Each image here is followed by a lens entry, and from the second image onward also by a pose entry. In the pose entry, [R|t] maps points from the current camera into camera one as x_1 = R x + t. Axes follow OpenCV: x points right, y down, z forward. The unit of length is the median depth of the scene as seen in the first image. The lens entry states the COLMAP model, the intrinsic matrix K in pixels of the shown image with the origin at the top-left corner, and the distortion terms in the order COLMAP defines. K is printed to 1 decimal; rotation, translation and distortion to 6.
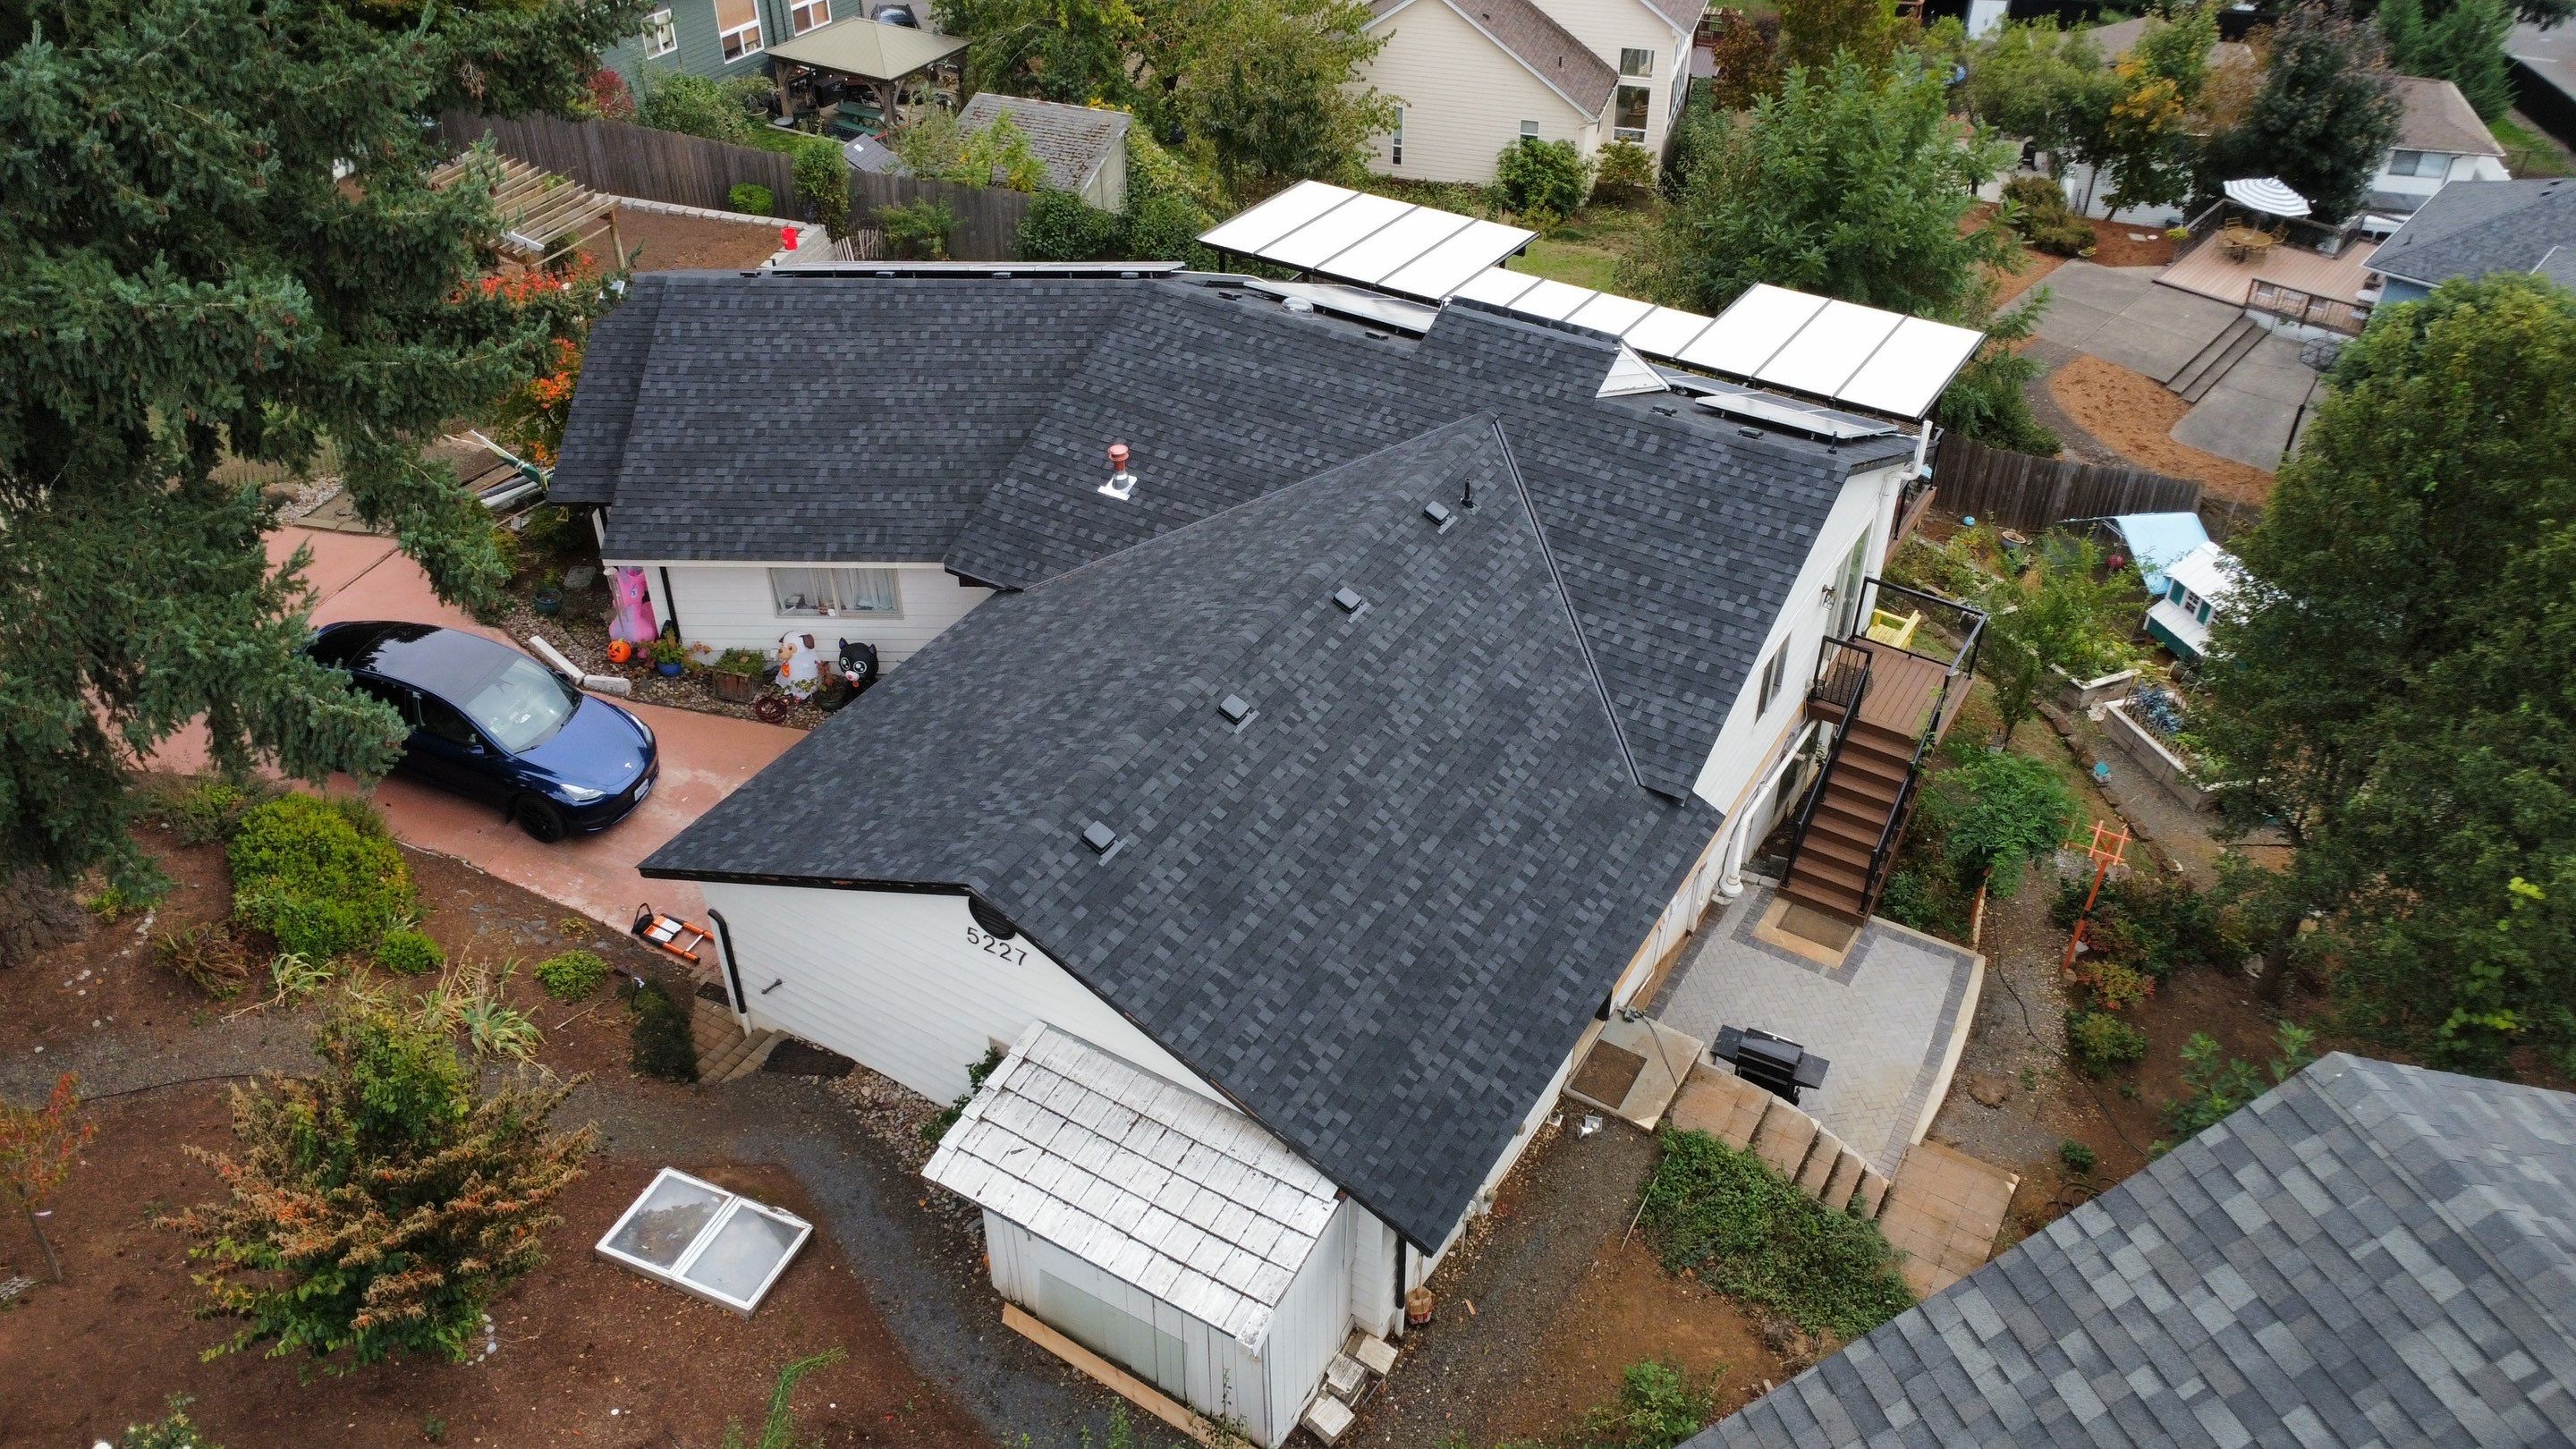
lens RADIAL K [[1934.8, 0, 1284.6], [0, 1934.8, 721.0], [0, 0, 1]] dist [0.007923, -0.006785]
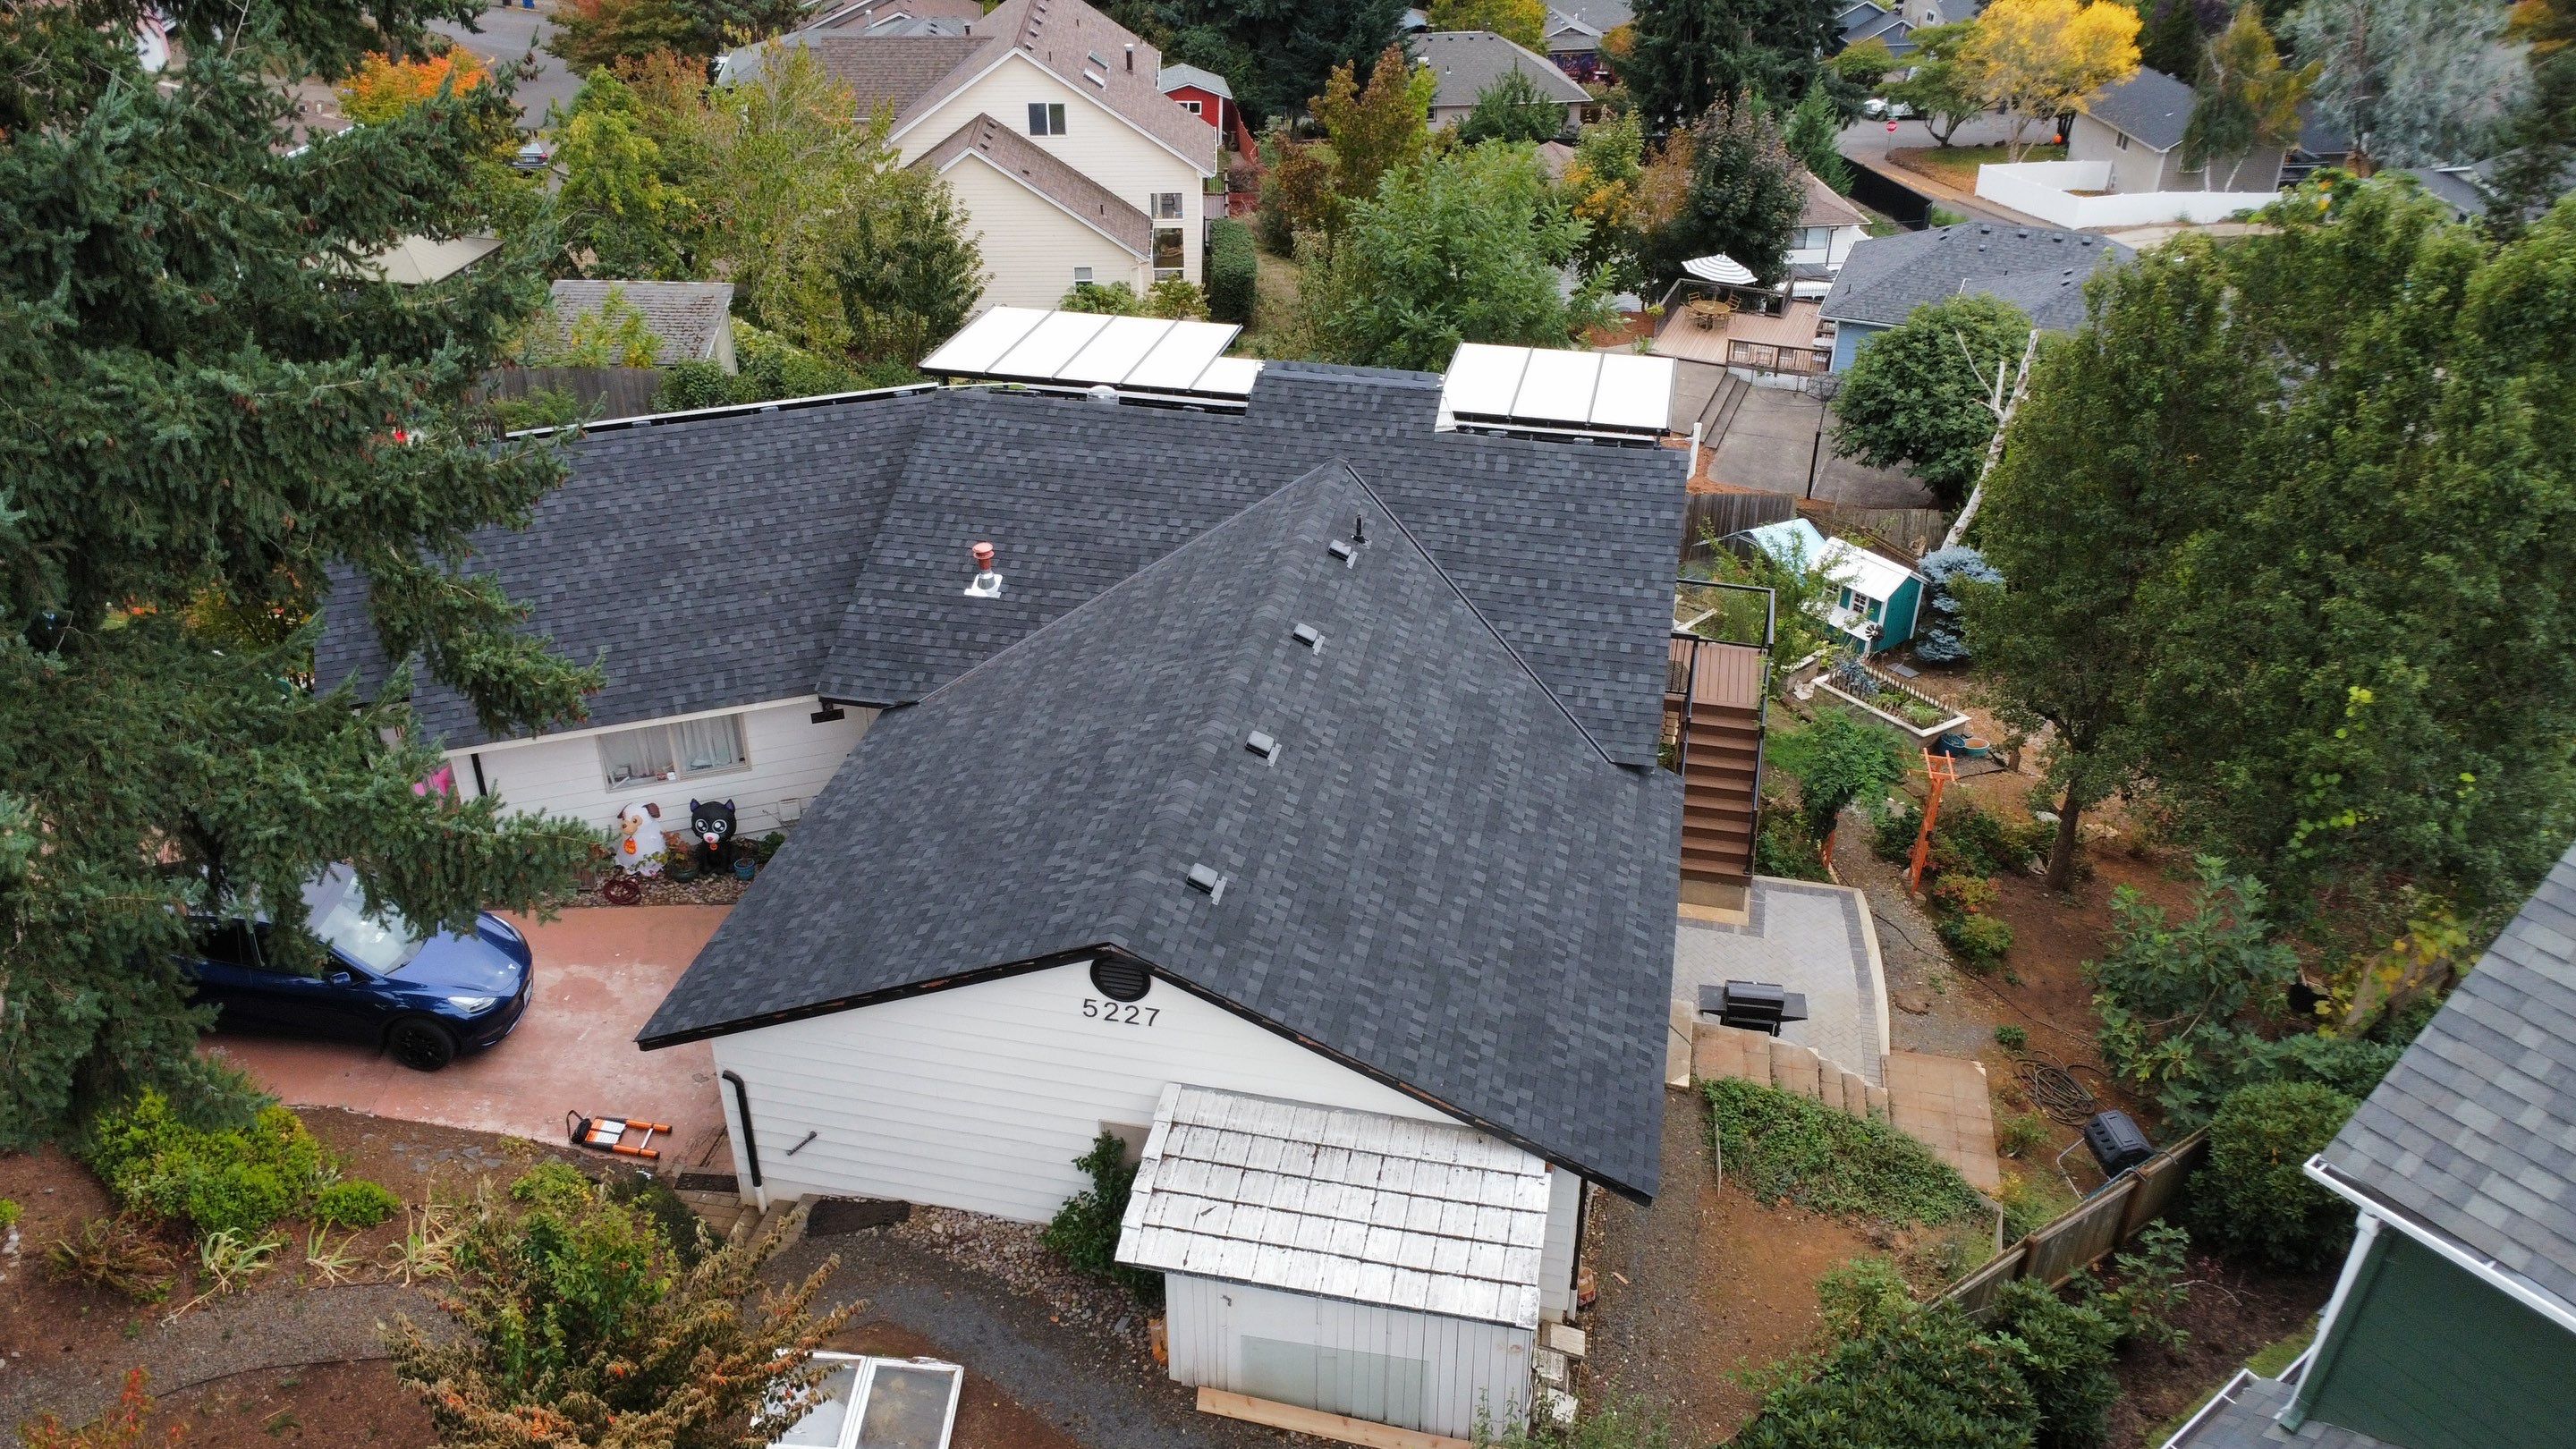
lens RADIAL K [[1934.8, 0, 1284.6], [0, 1934.8, 721.0], [0, 0, 1]] dist [0.007923, -0.006785]
pose [[0.943619, -0.166184, 0.286297, -0.236429], [0.193919, 0.978430, -0.071208, 0.044078], [-0.268288, 0.122712, 0.955491, 0.039394]]
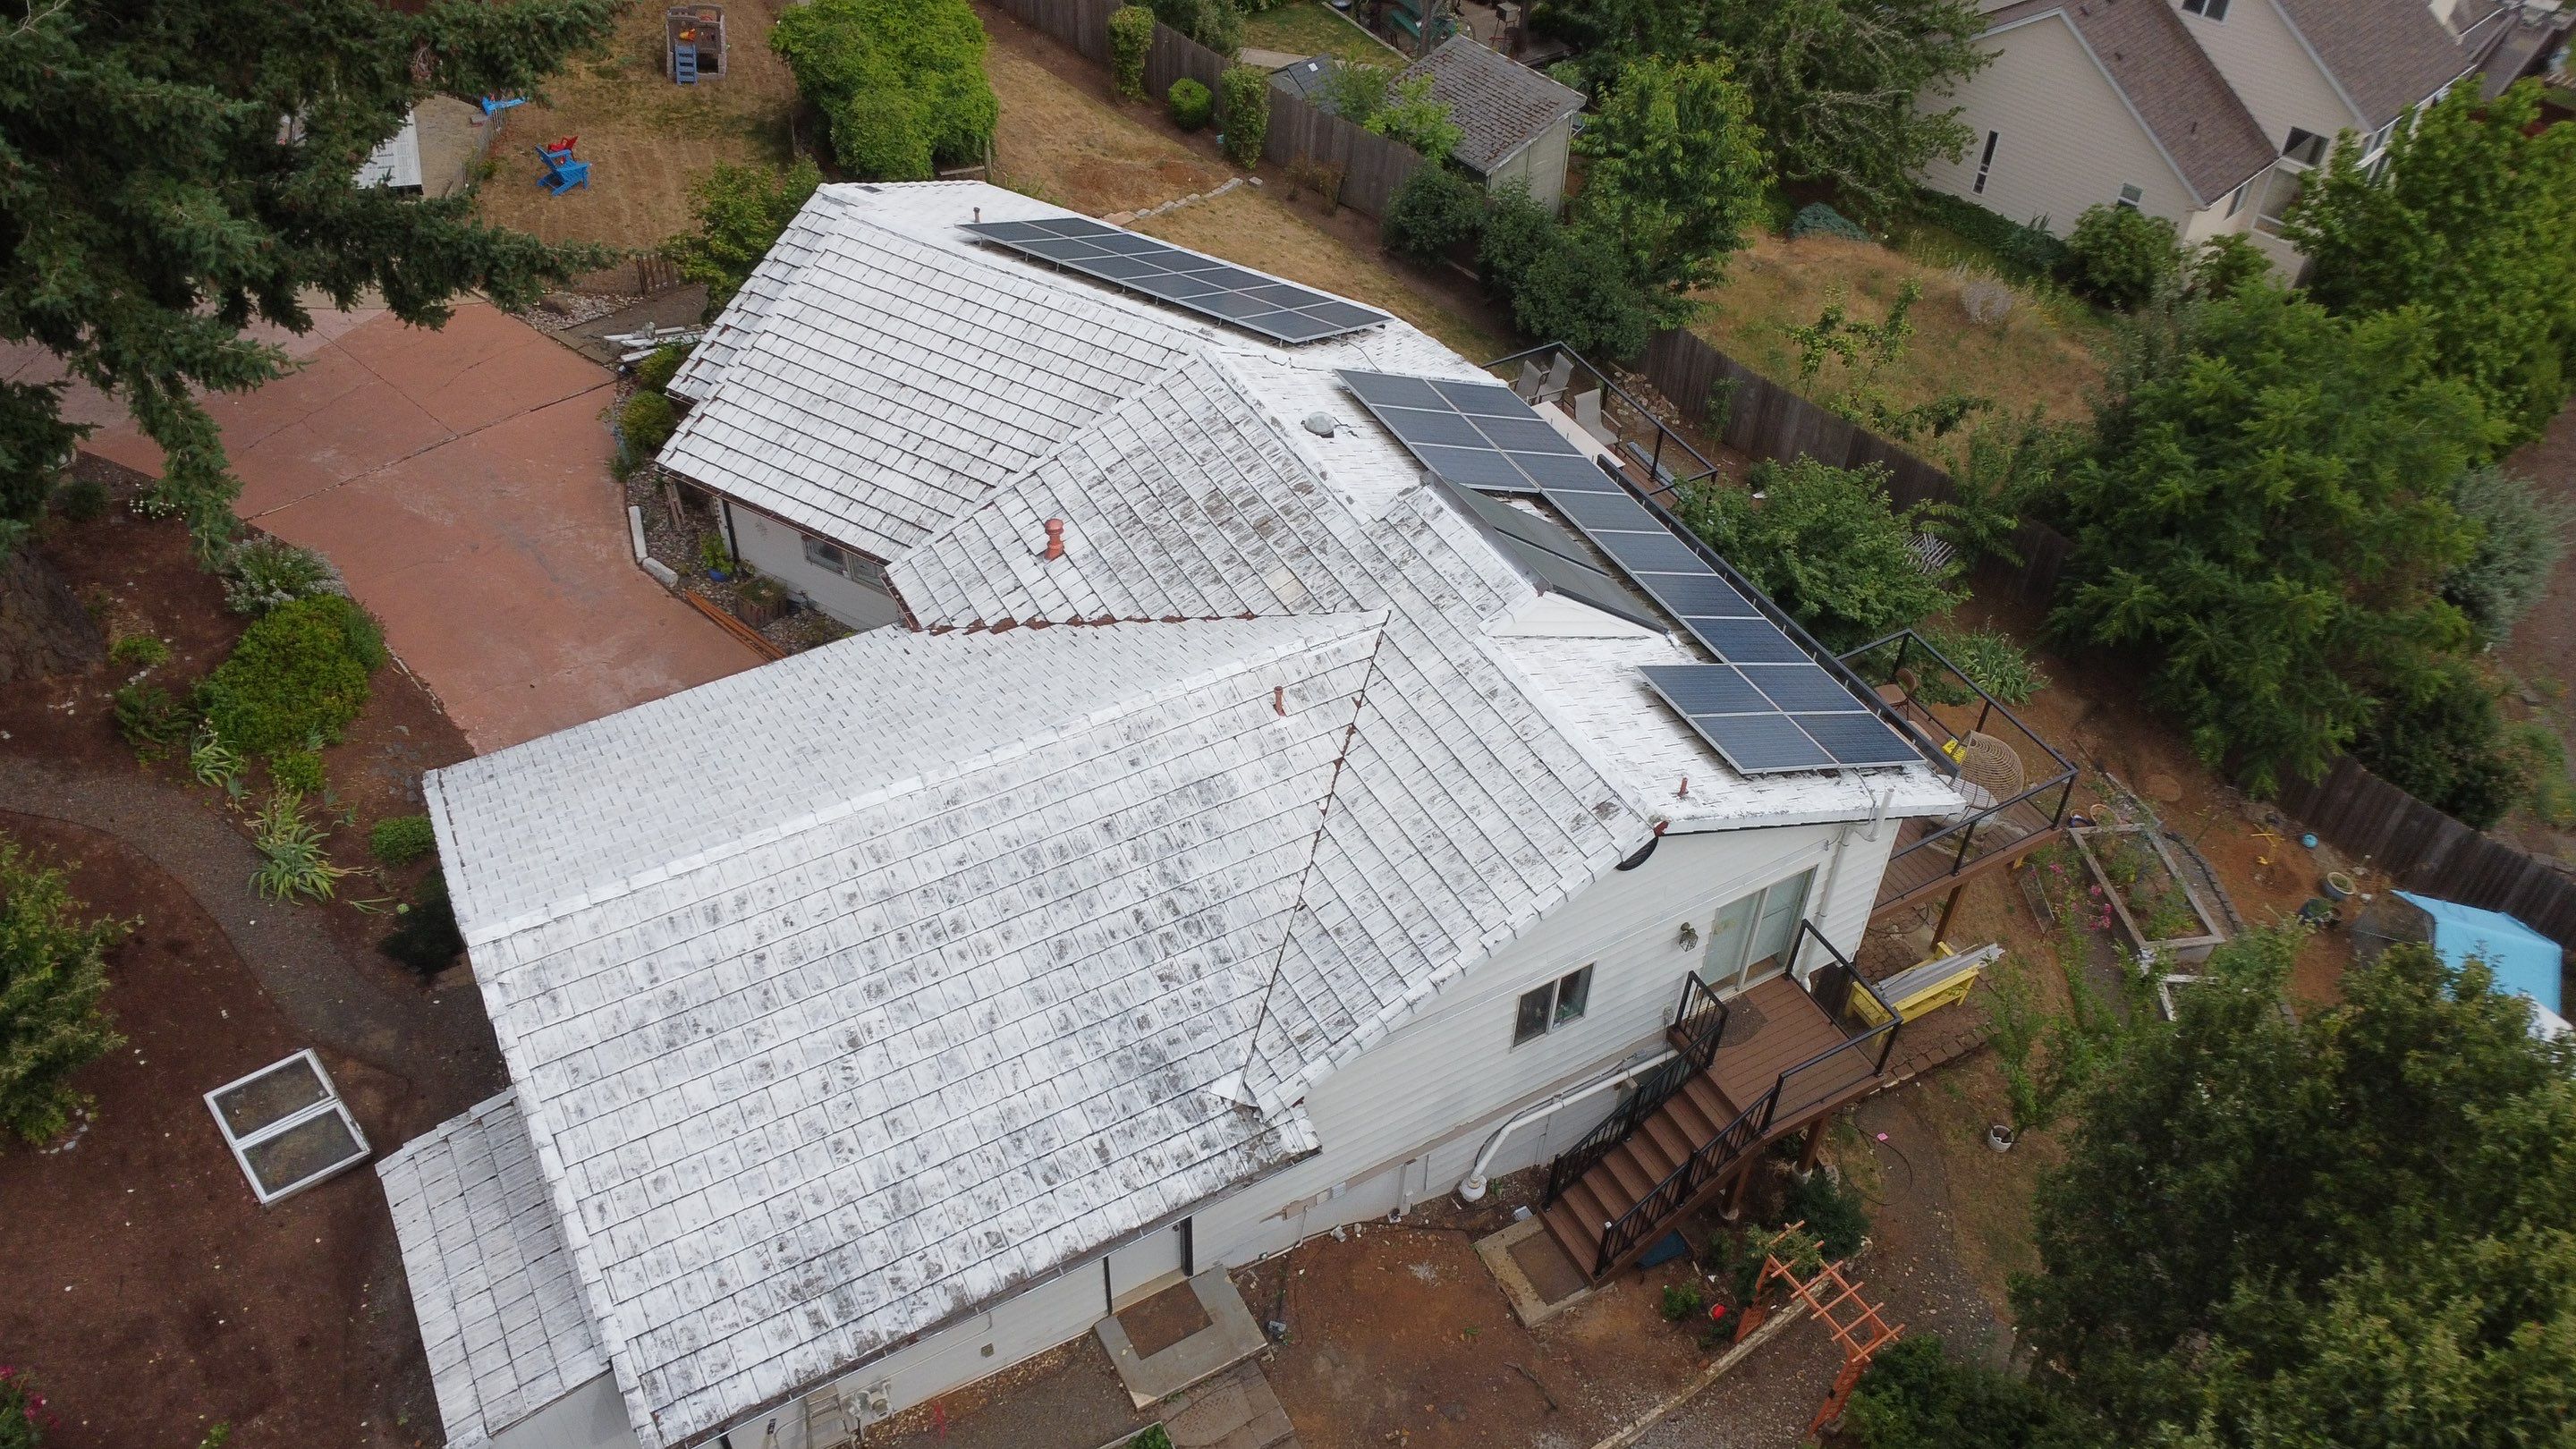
lens RADIAL K [[1939.5, 0, 1293.6], [0, 1939.5, 719.4], [0, 0, 1]] dist [0.009190, 0.003220]
pose [[0.872033, 0.347798, -0.344376, 0.399914], [-0.310924, 0.937037, 0.159024, -0.244313], [0.378001, -0.031600, 0.925266, 0.124348]]
